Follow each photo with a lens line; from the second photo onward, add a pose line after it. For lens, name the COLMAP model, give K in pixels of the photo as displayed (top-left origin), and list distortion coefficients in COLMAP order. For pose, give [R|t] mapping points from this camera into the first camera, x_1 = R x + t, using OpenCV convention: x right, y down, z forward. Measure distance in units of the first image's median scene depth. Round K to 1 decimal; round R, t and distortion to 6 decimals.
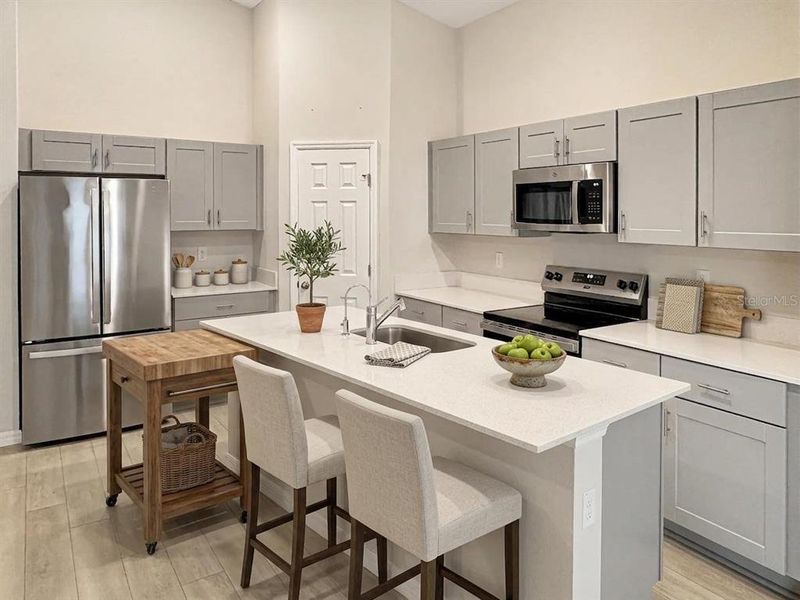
lens RADIAL K [[564.8, 0, 396.3], [0, 564.8, 289.0], [0, 0, 1]] dist [-0.002745, -0.000950]
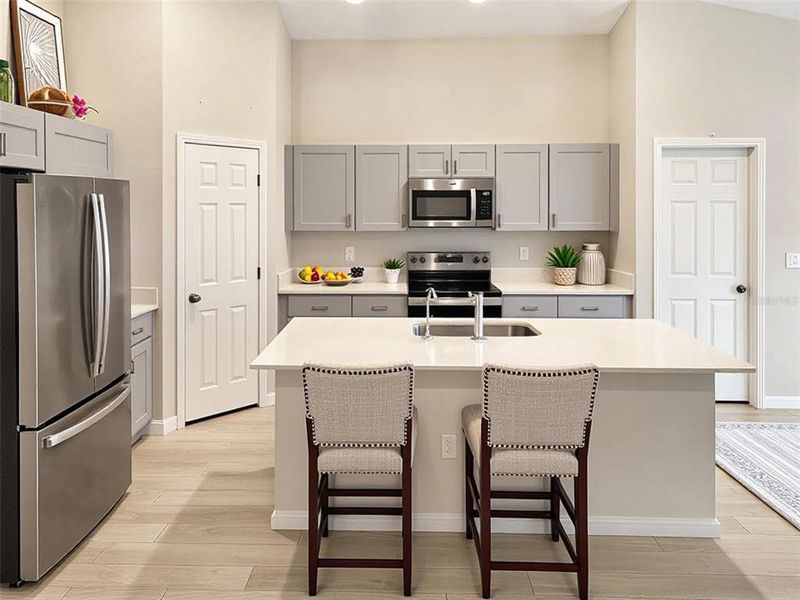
lens RADIAL K [[564.8, 0, 396.3], [0, 564.8, 289.0], [0, 0, 1]] dist [-0.002745, -0.000950]
pose [[0.585143, -0.129100, 0.800588, -0.946717], [0.116096, 0.990413, 0.074857, -0.069594], [-0.802577, 0.049143, 0.594521, 0.297267]]
